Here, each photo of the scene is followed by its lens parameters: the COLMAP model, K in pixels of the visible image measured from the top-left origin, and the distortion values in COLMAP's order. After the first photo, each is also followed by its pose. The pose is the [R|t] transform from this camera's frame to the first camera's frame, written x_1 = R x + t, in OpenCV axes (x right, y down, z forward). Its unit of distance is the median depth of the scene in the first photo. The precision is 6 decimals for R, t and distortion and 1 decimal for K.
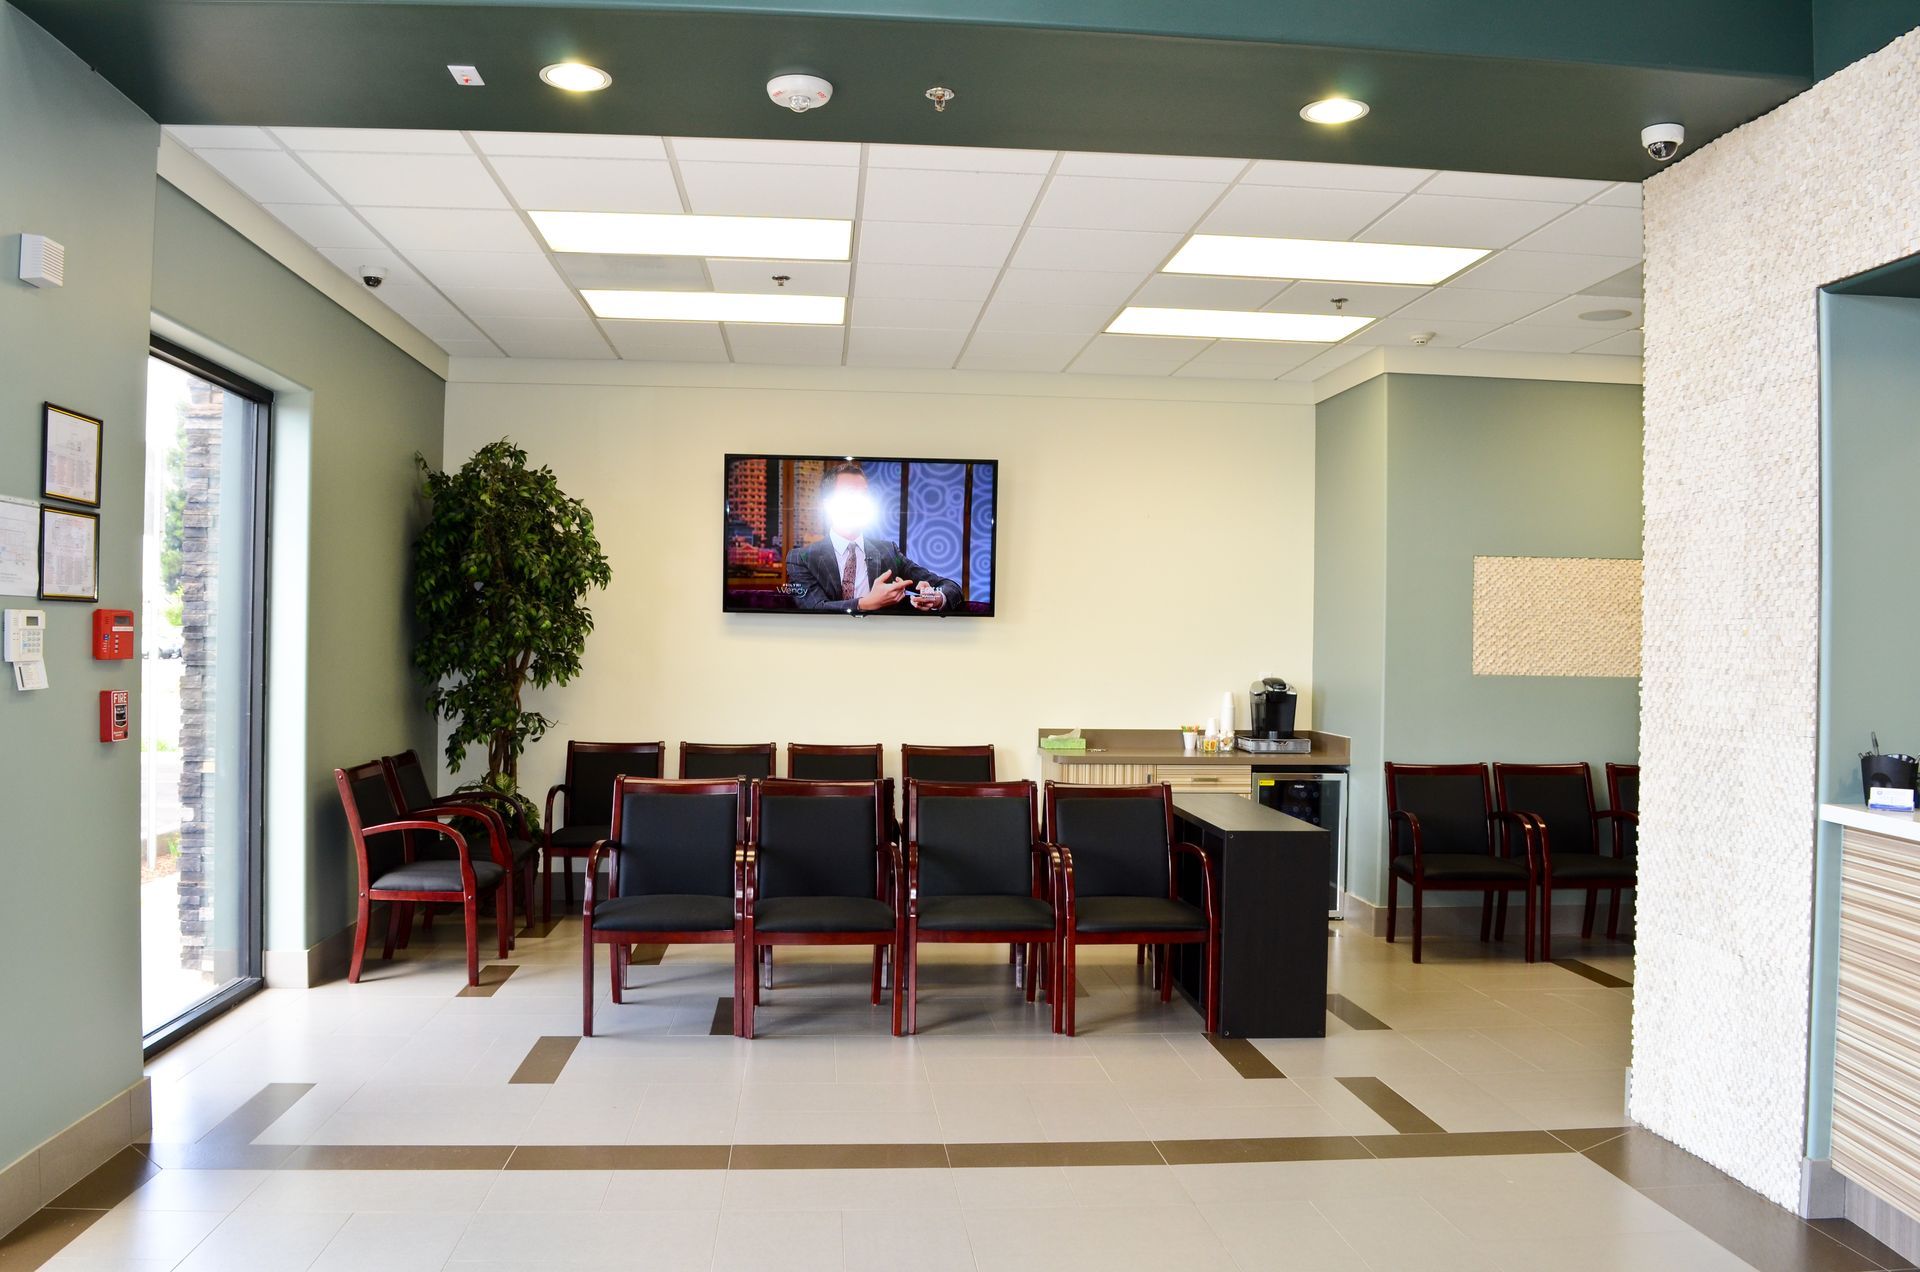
lens RADIAL K [[1516.7, 0, 945.2], [0, 1516.7, 642.1], [0, 0, 1]] dist [-0.097465, 0.025822]
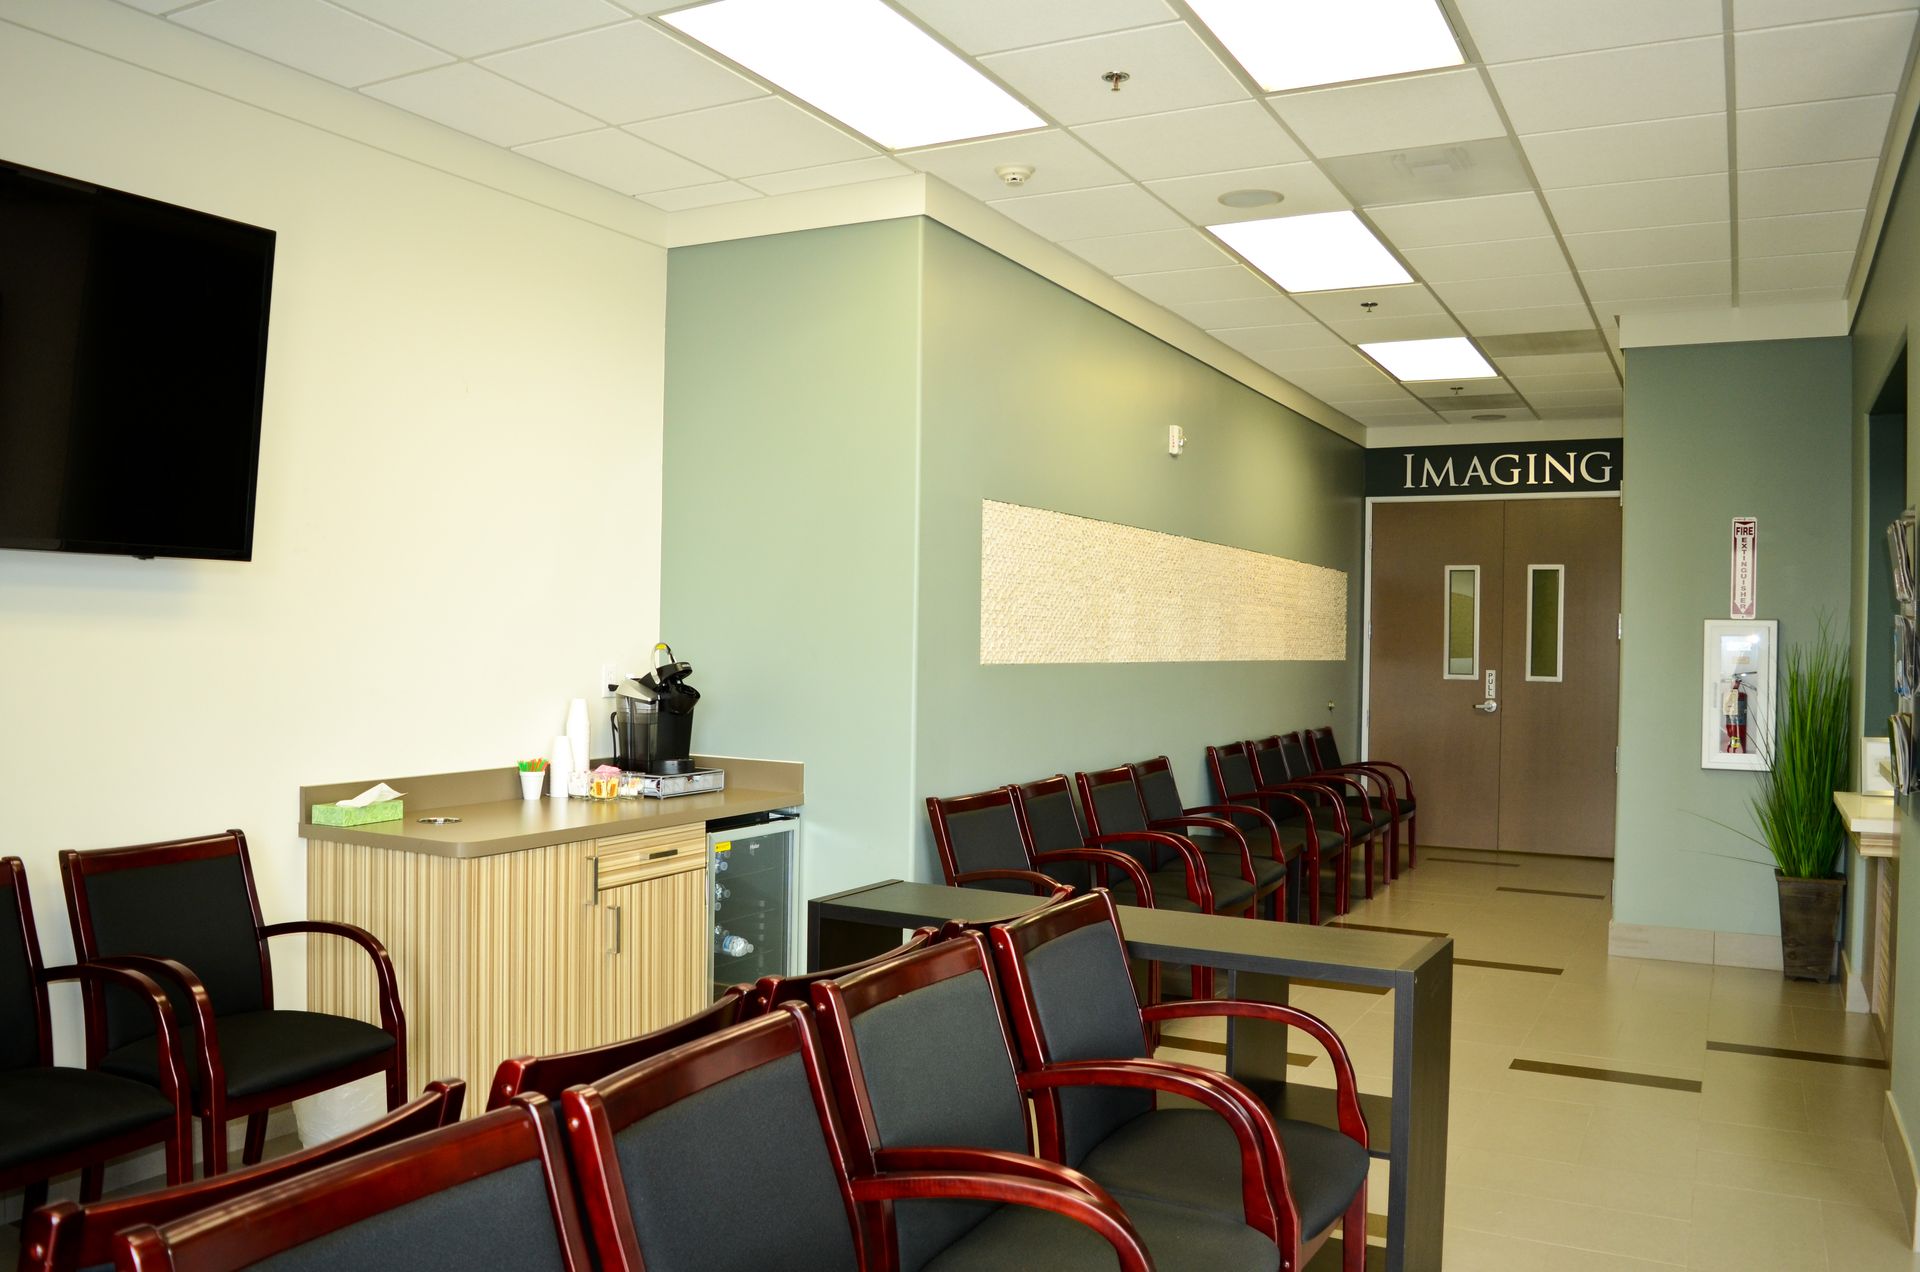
lens RADIAL K [[1516.7, 0, 945.2], [0, 1516.7, 642.1], [0, 0, 1]] dist [-0.097465, 0.025822]
pose [[0.554041, -0.010029, 0.832429, -0.243030], [-0.009798, 0.999780, 0.018566, -0.002062], [-0.832432, -0.018443, 0.553820, 0.583314]]
